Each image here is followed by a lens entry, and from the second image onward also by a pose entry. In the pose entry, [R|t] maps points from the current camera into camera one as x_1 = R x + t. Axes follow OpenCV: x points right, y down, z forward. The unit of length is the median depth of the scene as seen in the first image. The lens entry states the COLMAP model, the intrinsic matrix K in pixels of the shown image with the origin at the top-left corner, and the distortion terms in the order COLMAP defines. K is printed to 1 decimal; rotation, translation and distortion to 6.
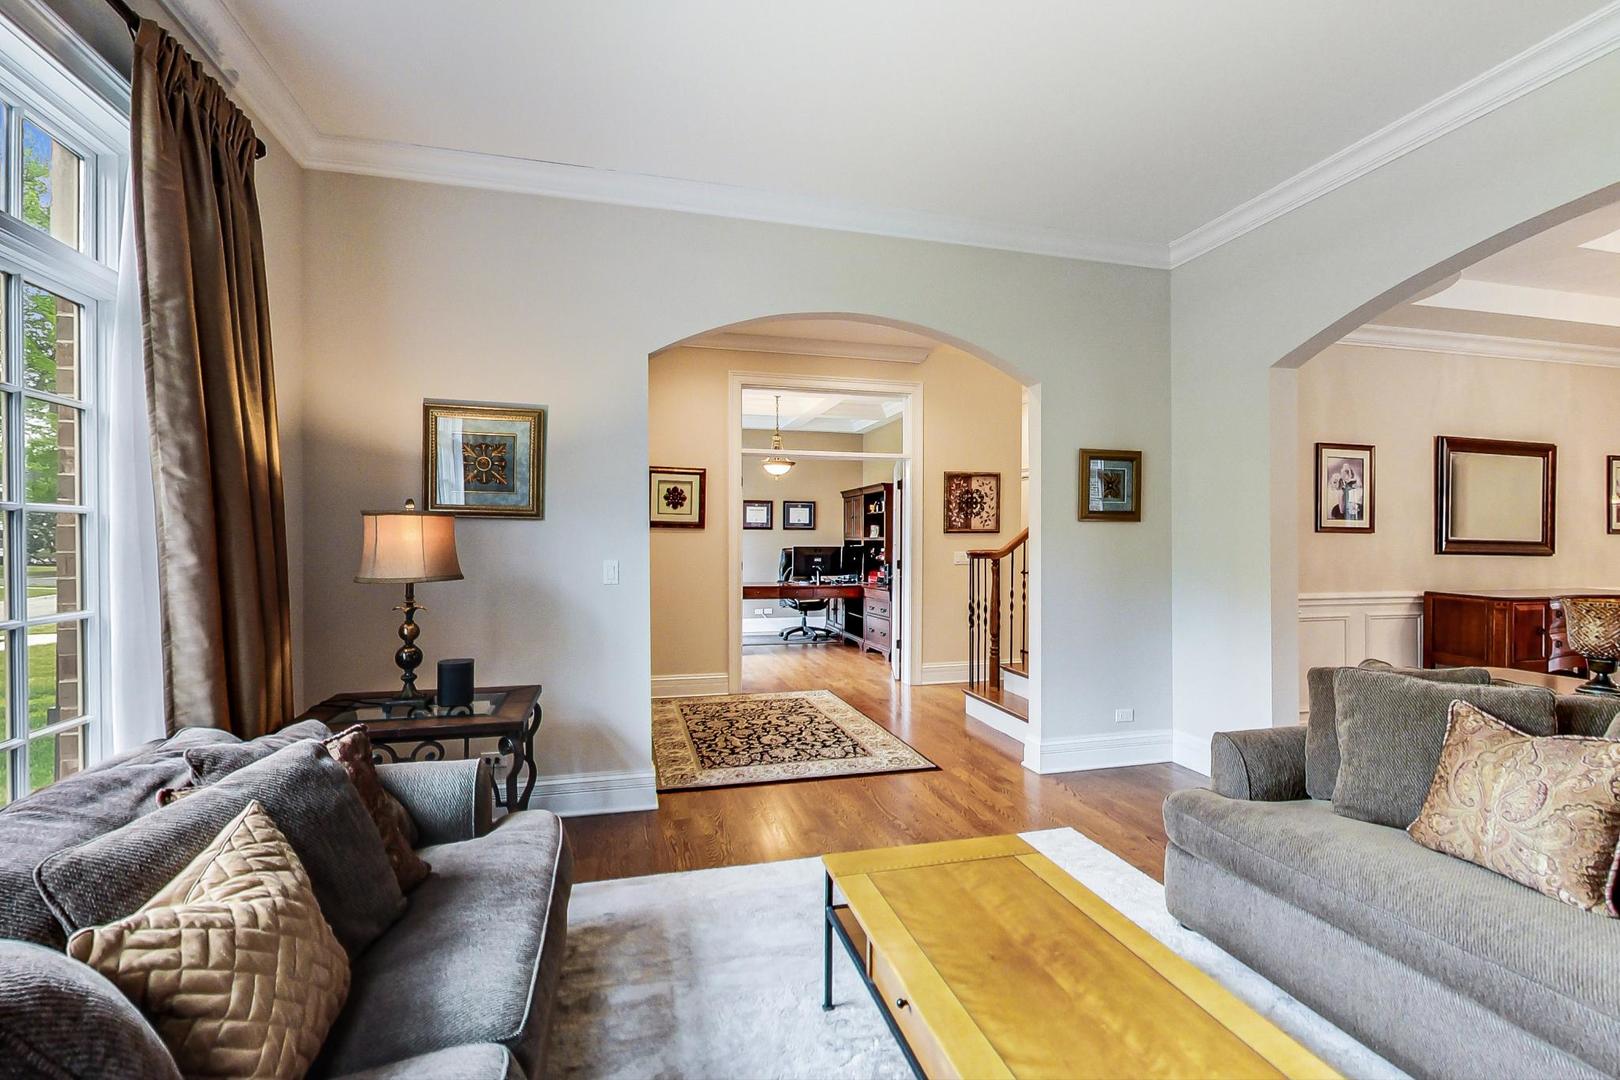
lens RADIAL K [[723.0, 0, 808.9], [0, 723.0, 545.3], [0, 0, 1]] dist [0.024466, 0.001111]
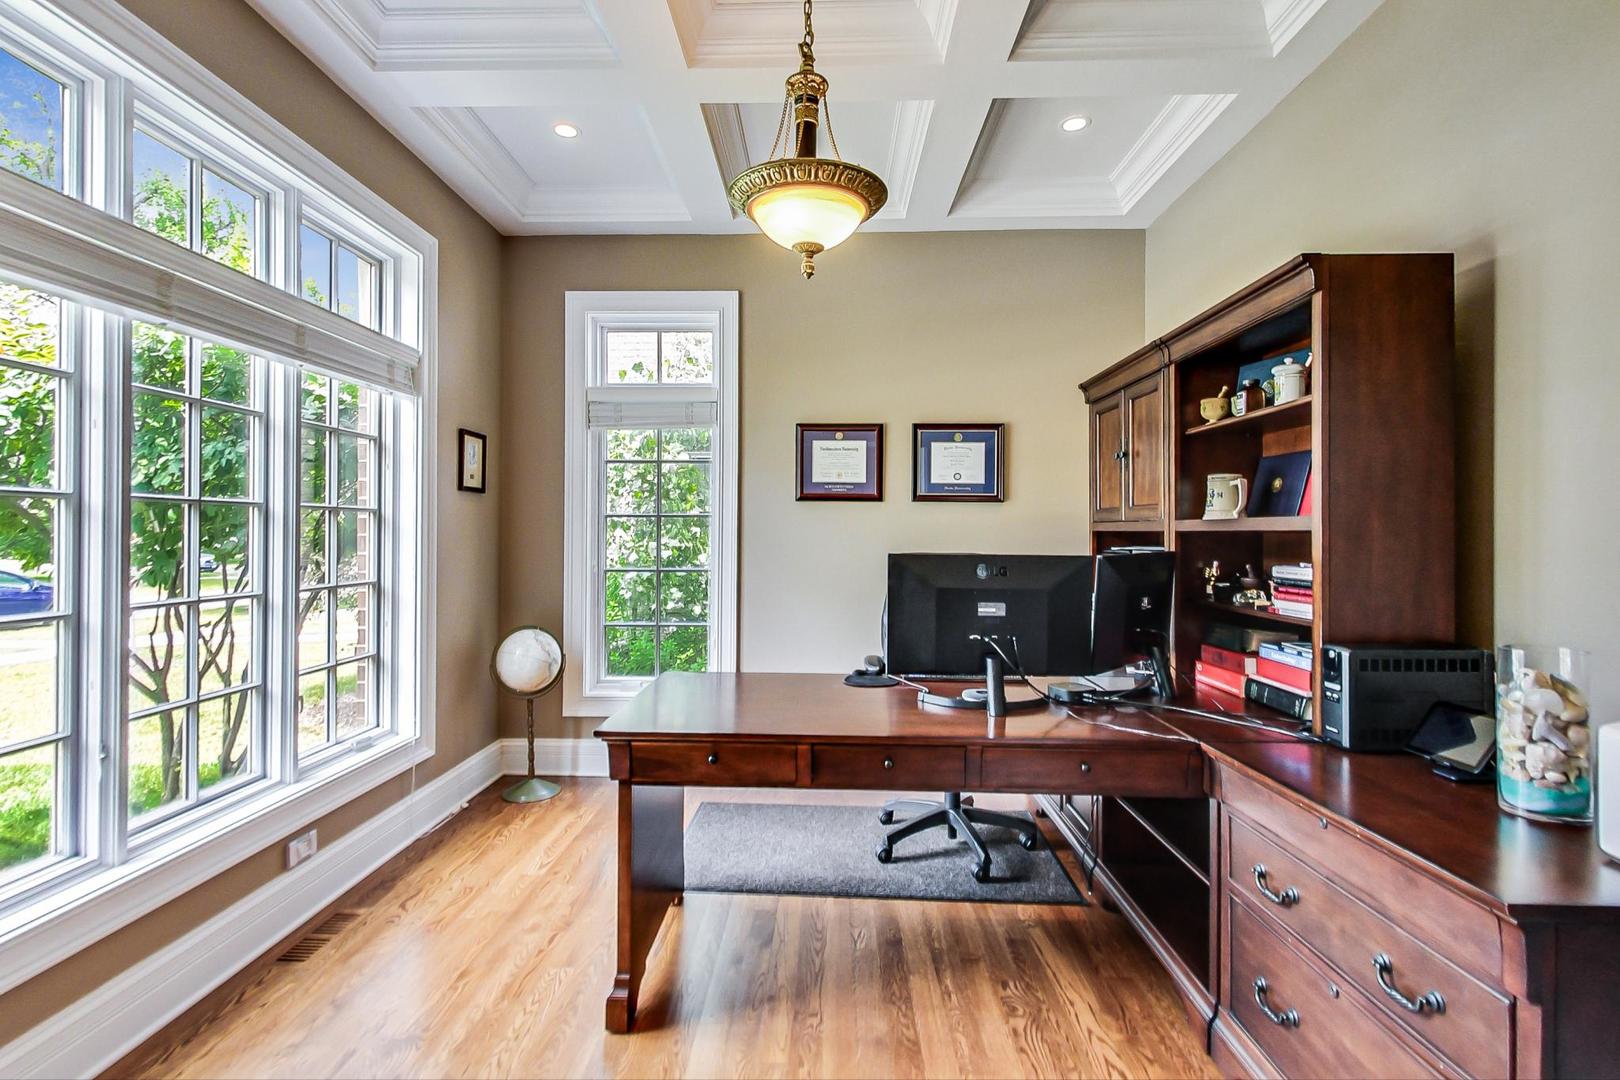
lens RADIAL K [[723.0, 0, 813.6], [0, 723.0, 532.6], [0, 0, 1]] dist [0.024466, 0.001111]
pose [[0.961226, 0.004523, -0.275725, 0.019454], [-0.005886, 0.999974, -0.004114, -0.003791], [0.275699, 0.005577, 0.961228, 0.669332]]
